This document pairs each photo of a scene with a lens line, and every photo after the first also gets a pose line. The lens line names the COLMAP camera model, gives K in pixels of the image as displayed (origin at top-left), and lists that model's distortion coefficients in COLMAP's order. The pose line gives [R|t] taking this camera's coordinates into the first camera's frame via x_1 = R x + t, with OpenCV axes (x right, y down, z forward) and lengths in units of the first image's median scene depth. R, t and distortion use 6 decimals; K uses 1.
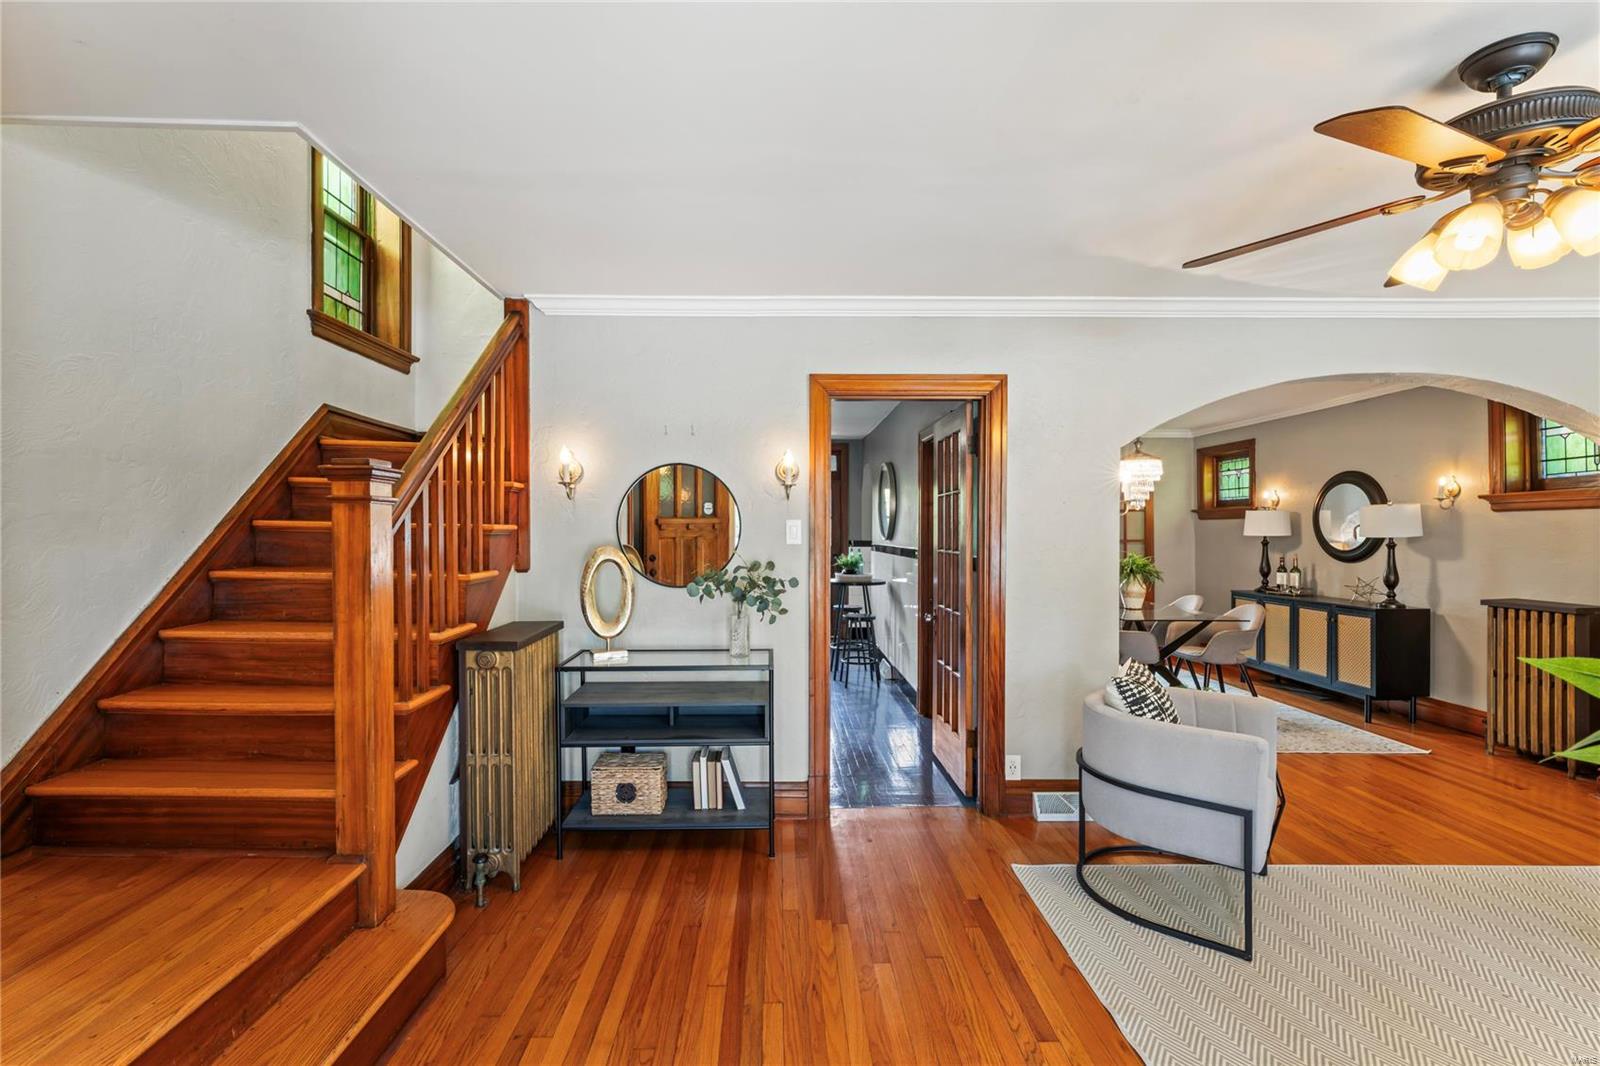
lens RADIAL K [[694.5, 0, 799.6], [0, 694.5, 535.2], [0, 0, 1]] dist [0.000958, -0.001432]
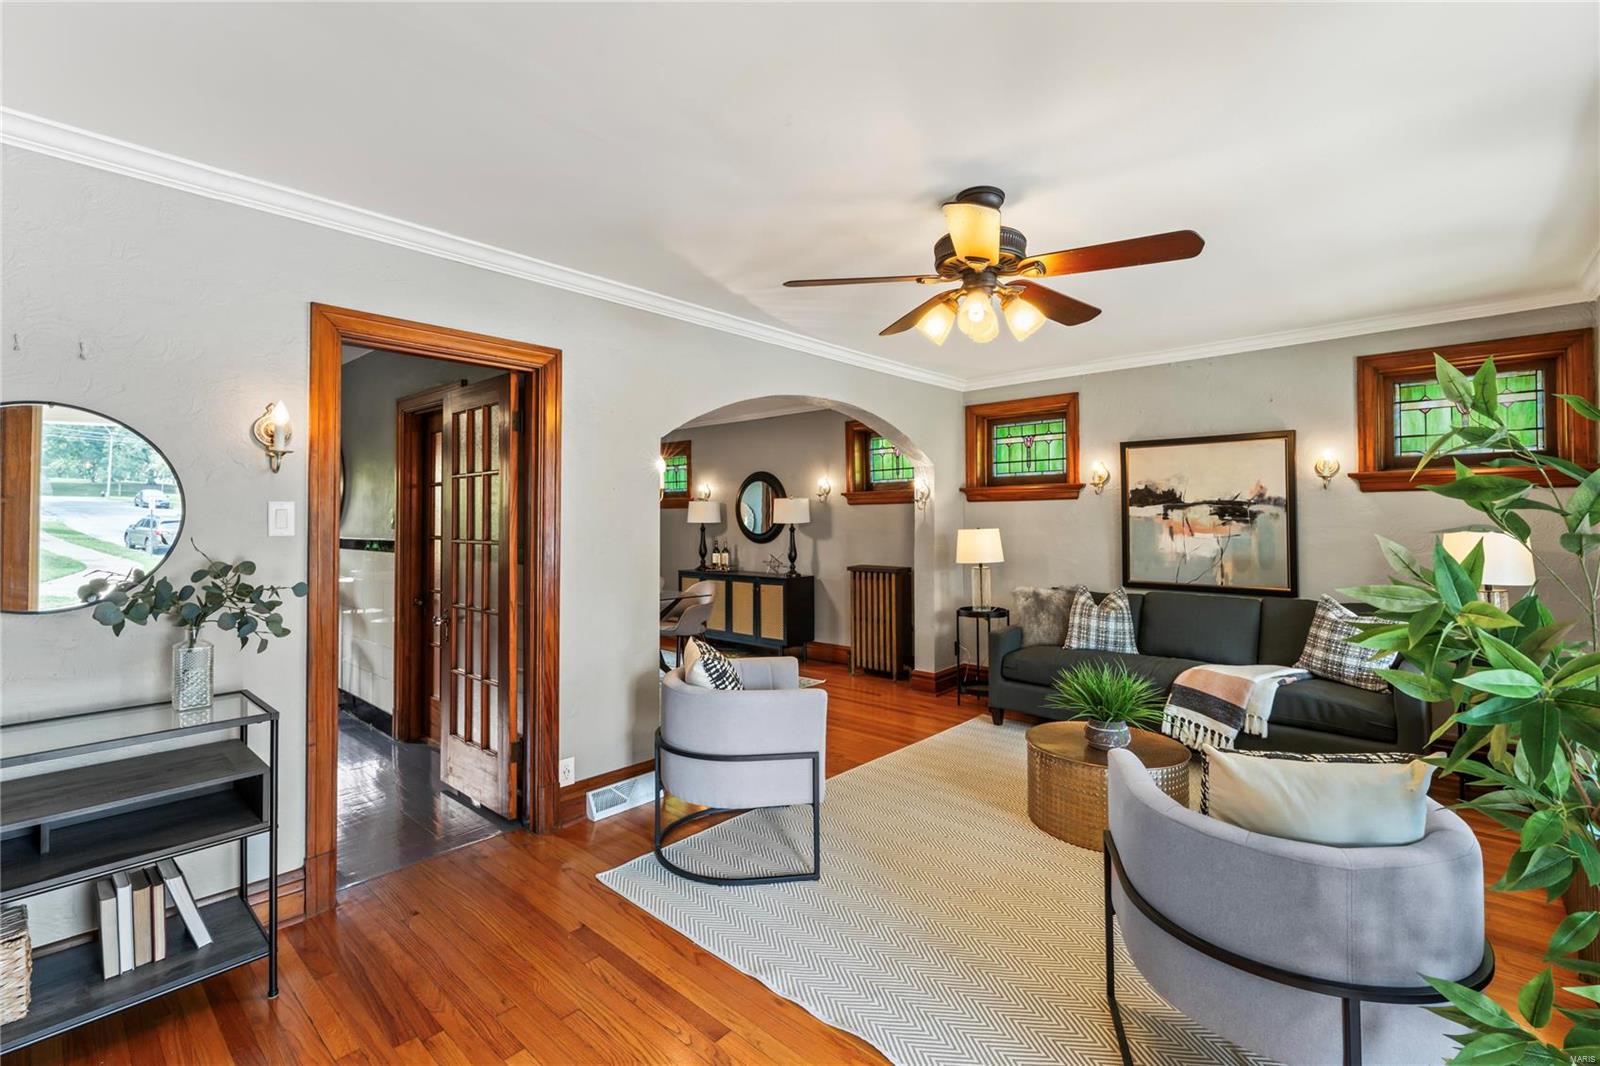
lens RADIAL K [[694.5, 0, 795.9], [0, 694.5, 509.2], [0, 0, 1]] dist [0.000958, -0.001432]
pose [[0.689454, 0.009980, 0.724261, -0.121795], [0.005614, 0.999801, -0.019121, 0.001884], [-0.724308, 0.017249, 0.689261, 0.100366]]
